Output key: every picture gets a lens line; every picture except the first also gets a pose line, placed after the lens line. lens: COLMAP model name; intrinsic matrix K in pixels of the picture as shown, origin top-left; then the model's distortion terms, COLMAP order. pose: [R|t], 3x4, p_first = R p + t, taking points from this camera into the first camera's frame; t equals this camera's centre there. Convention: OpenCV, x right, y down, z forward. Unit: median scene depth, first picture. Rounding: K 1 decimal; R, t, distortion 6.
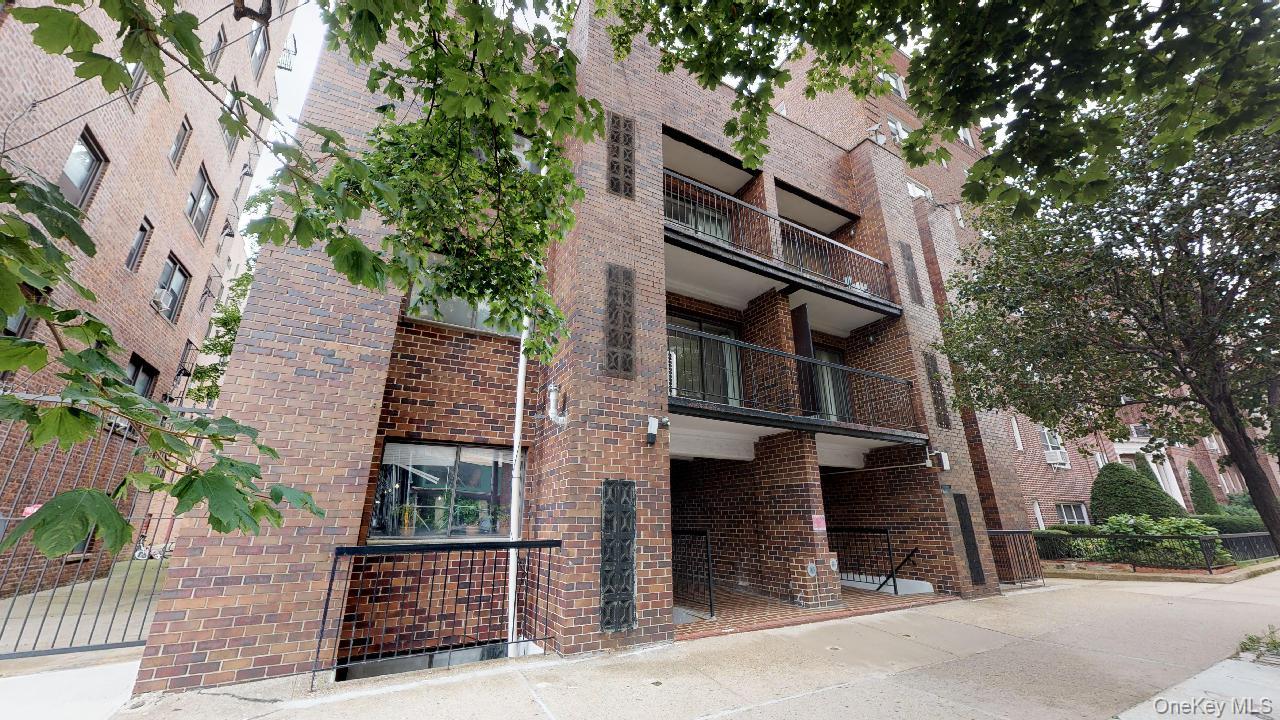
lens RADIAL K [[463.2, 0, 638.7], [0, 463.2, 365.9], [0, 0, 1]] dist [0.001364, -0.000409]
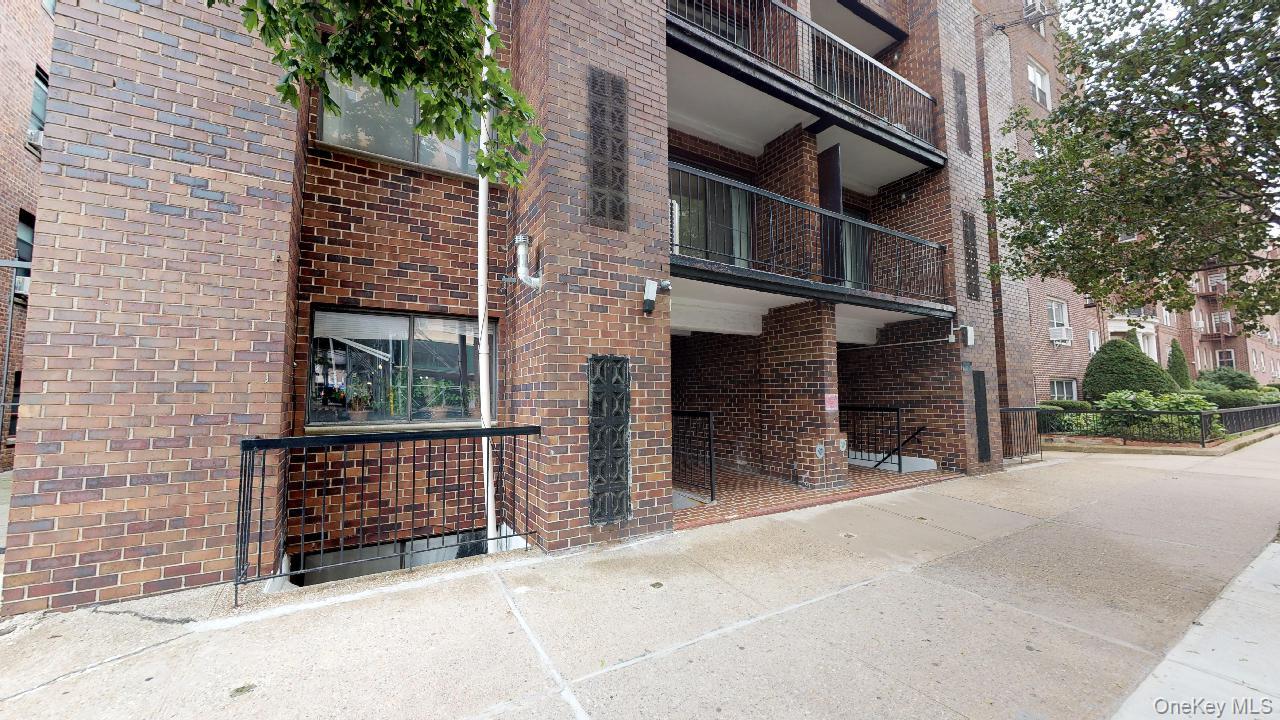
lens RADIAL K [[463.2, 0, 639.5], [0, 463.2, 361.4], [0, 0, 1]] dist [0.001364, -0.000409]
pose [[0.999704, -0.002869, 0.024179, -0.008232], [-0.003111, 0.969845, 0.243704, 0.052165], [-0.024149, -0.243707, 0.969548, 0.189256]]
